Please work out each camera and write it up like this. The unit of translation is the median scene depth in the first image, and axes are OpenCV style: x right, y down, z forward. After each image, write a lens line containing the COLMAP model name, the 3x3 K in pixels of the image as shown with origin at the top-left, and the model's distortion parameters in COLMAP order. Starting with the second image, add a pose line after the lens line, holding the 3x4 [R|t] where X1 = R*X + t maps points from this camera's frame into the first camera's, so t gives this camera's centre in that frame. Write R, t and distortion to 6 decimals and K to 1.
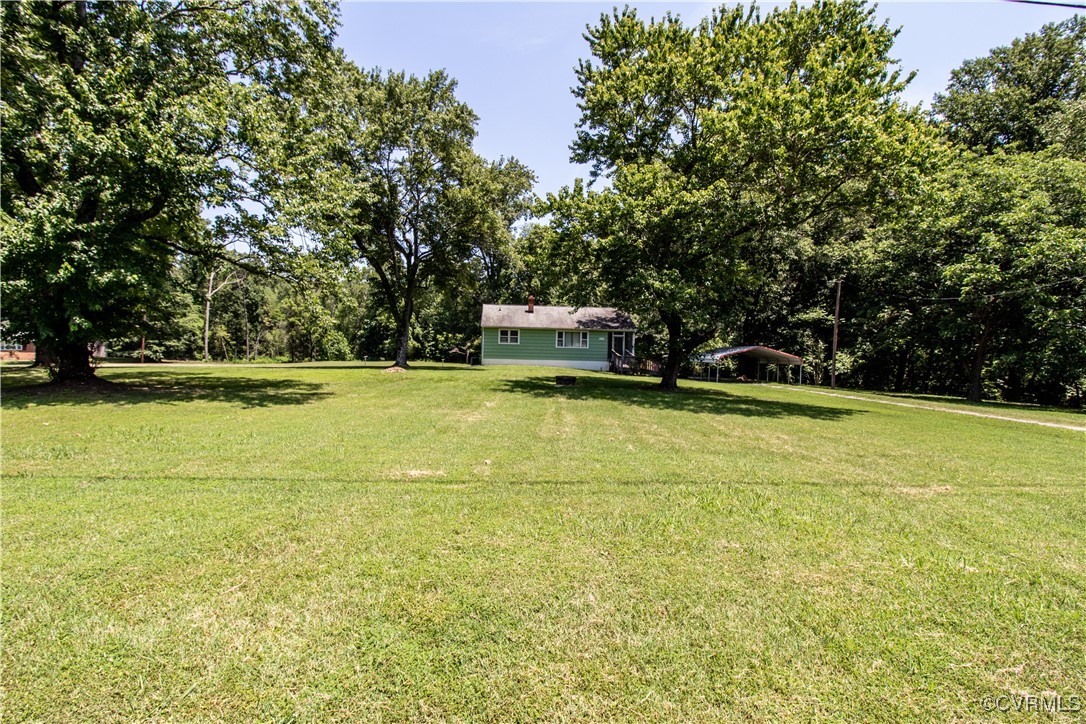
lens RADIAL K [[518.5, 0, 542.1], [0, 518.5, 352.7], [0, 0, 1]] dist [0.000072, -0.017493]
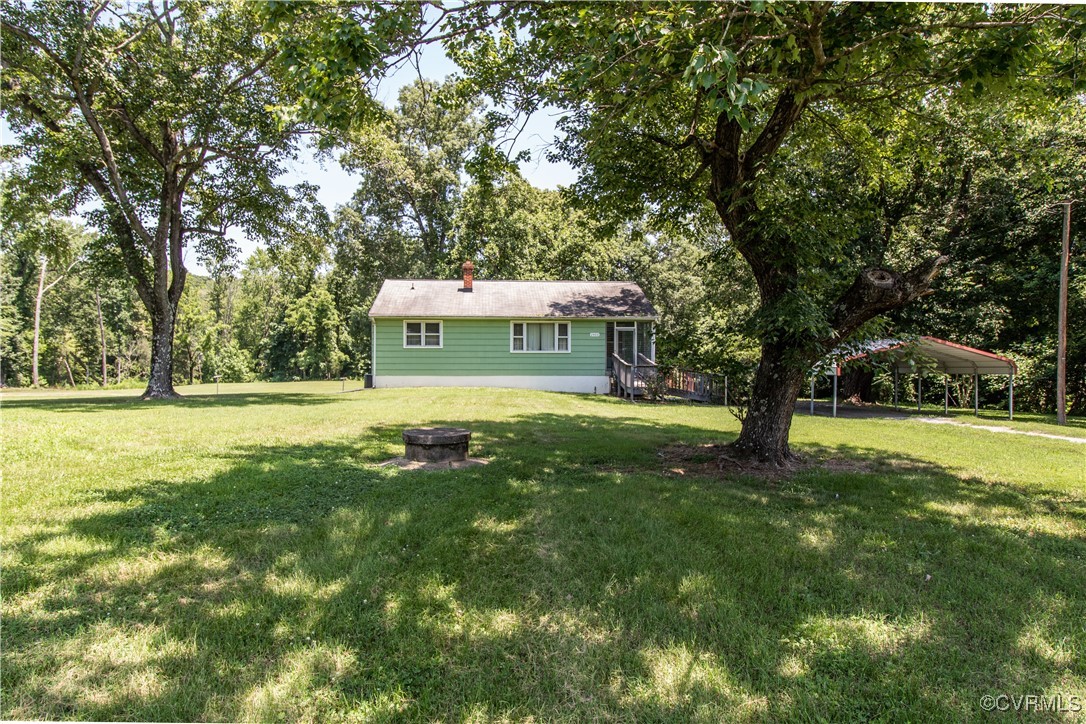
lens RADIAL K [[635.2, 0, 543.0], [0, 635.2, 362.0], [0, 0, 1]] dist [-0.003356, -0.000986]
pose [[0.999722, -0.023203, 0.004123, 0.054807], [0.023222, 0.999719, -0.004702, 0.003709], [-0.004013, 0.004796, 0.999980, 0.320273]]
